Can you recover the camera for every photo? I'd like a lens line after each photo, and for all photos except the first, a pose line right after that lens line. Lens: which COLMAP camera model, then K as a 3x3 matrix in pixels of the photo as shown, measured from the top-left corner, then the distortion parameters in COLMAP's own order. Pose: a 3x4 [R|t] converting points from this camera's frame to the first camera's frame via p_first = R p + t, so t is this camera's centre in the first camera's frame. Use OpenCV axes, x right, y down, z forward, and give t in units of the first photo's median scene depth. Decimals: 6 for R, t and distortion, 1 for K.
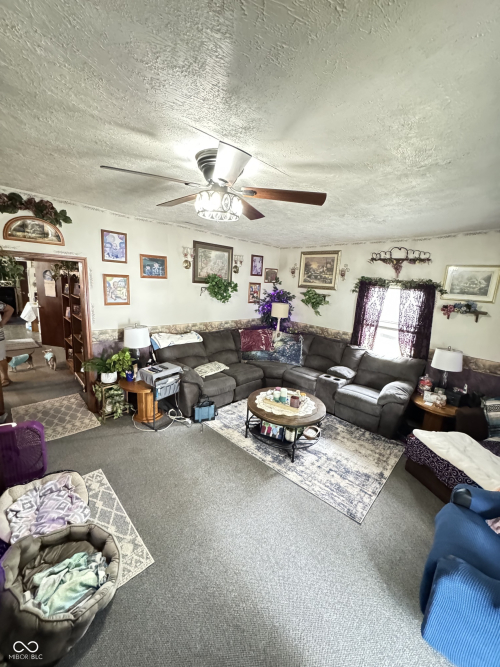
lens RADIAL K [[267.3, 0, 249.2], [0, 267.3, 332.2], [0, 0, 1]] dist [-0.001359, -0.000566]
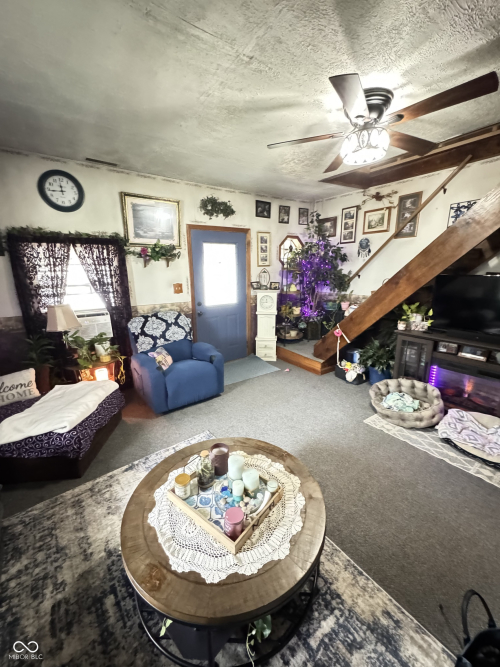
lens RADIAL K [[267.3, 0, 251.5], [0, 267.3, 333.1], [0, 0, 1]] dist [-0.001359, -0.000566]
pose [[-0.987357, -0.086523, 0.132814, 0.080508], [-0.023081, 0.907429, 0.419571, -0.153931], [-0.156822, 0.411201, -0.897954, 1.505406]]
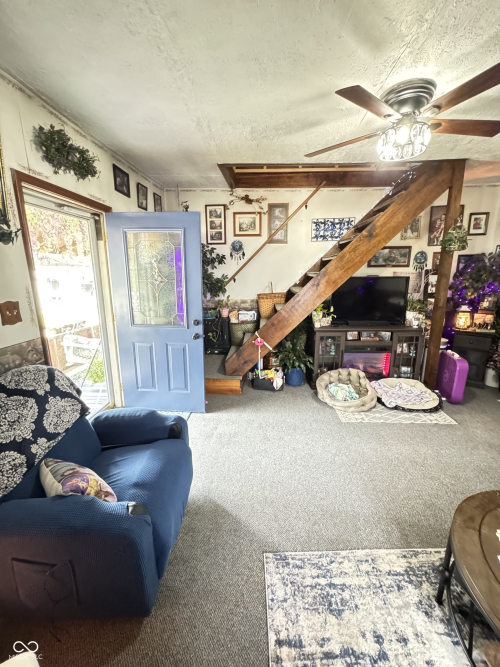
lens RADIAL K [[267.3, 0, 251.2], [0, 267.3, 332.7], [0, 0, 1]] dist [-0.001359, -0.000566]
pose [[-0.729218, 0.092013, -0.678067, 0.683062], [-0.167914, 0.936559, 0.307672, -0.008674], [0.663360, 0.338217, -0.667505, 1.001262]]
